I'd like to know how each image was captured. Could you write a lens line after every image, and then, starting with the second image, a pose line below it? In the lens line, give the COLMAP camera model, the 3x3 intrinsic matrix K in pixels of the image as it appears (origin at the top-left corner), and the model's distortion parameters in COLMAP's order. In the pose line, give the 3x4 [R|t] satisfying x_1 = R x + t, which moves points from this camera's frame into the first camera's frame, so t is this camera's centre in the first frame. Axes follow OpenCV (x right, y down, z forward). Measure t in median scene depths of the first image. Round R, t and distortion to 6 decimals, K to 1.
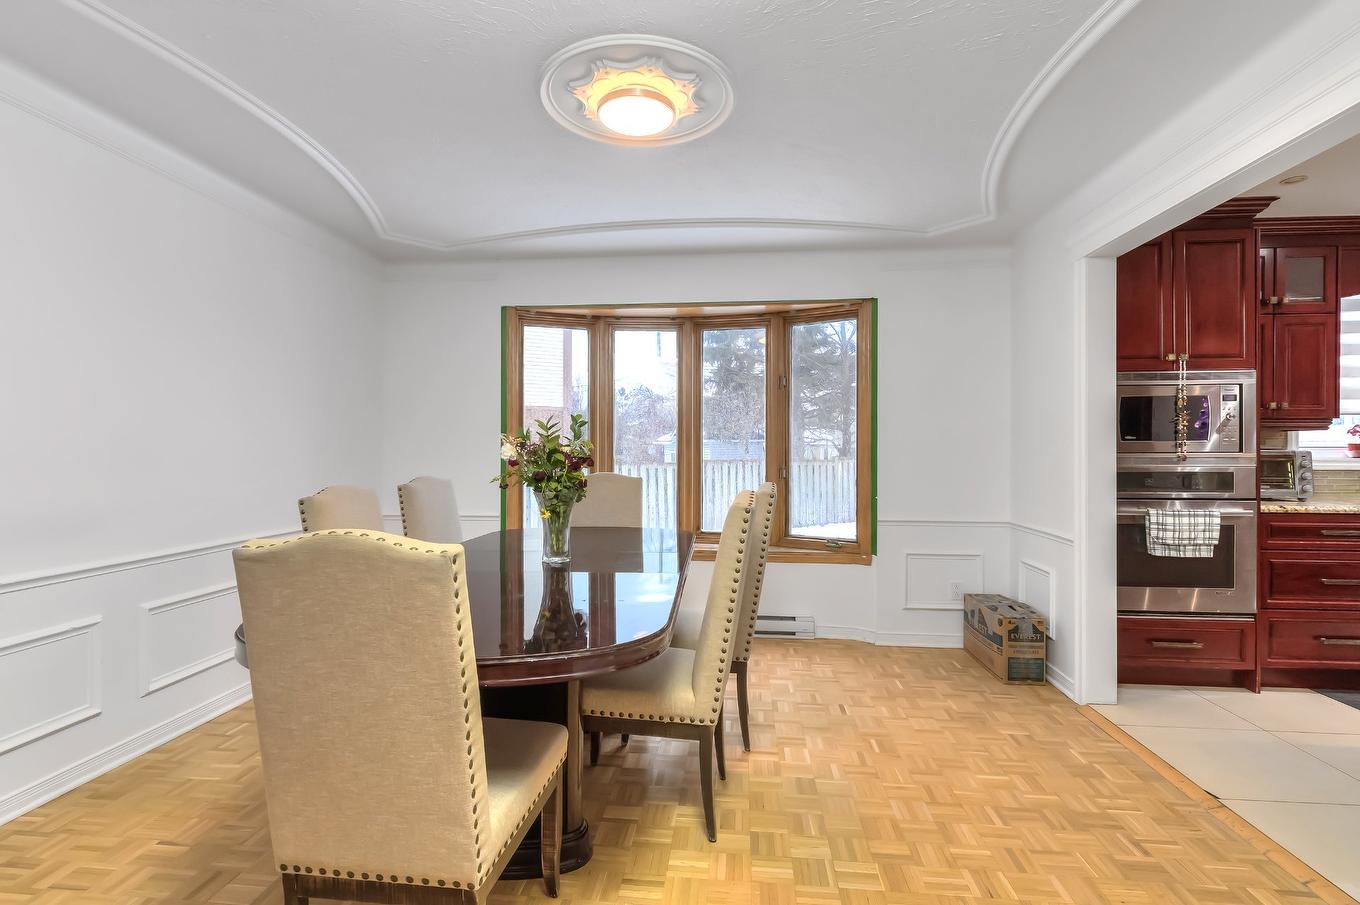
lens RADIAL K [[649.5, 0, 682.2], [0, 649.5, 456.5], [0, 0, 1]] dist [0.002522, 0.000302]
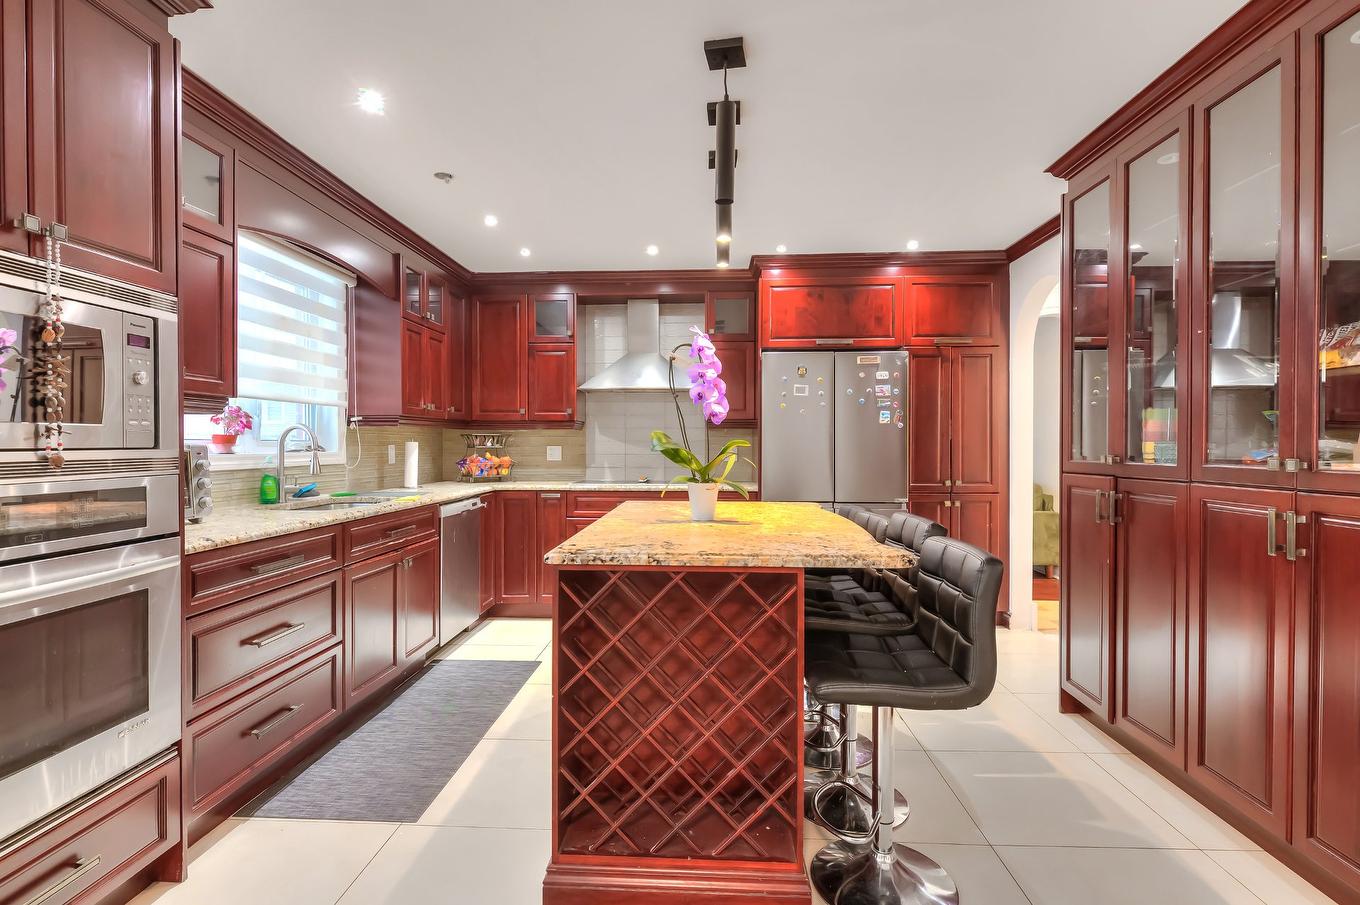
lens RADIAL K [[649.5, 0, 680.2], [0, 649.5, 447.7], [0, 0, 1]] dist [0.002522, 0.000302]
pose [[-0.039559, -0.008015, 0.999185, 0.310623], [0.004431, 0.999957, 0.008196, -0.009018], [-0.999207, 0.004751, -0.039522, 0.591549]]
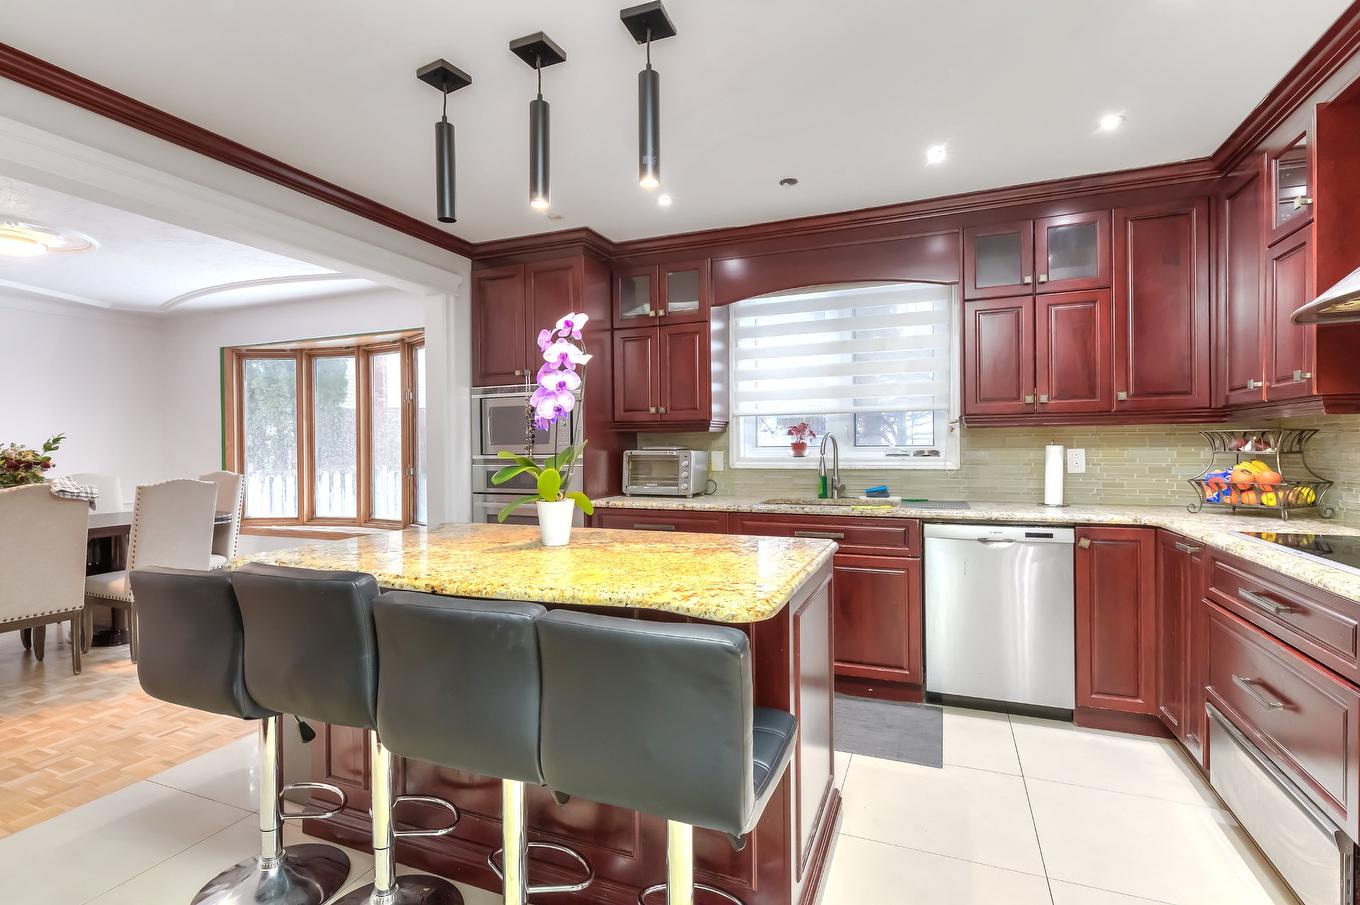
lens RADIAL K [[649.5, 0, 679.9], [0, 649.5, 447.6], [0, 0, 1]] dist [0.002522, 0.000302]
pose [[0.954460, -0.007100, -0.298254, 1.352225], [0.007373, 0.999973, -0.000208, -0.015634], [0.298247, -0.002000, 0.954487, -0.025987]]
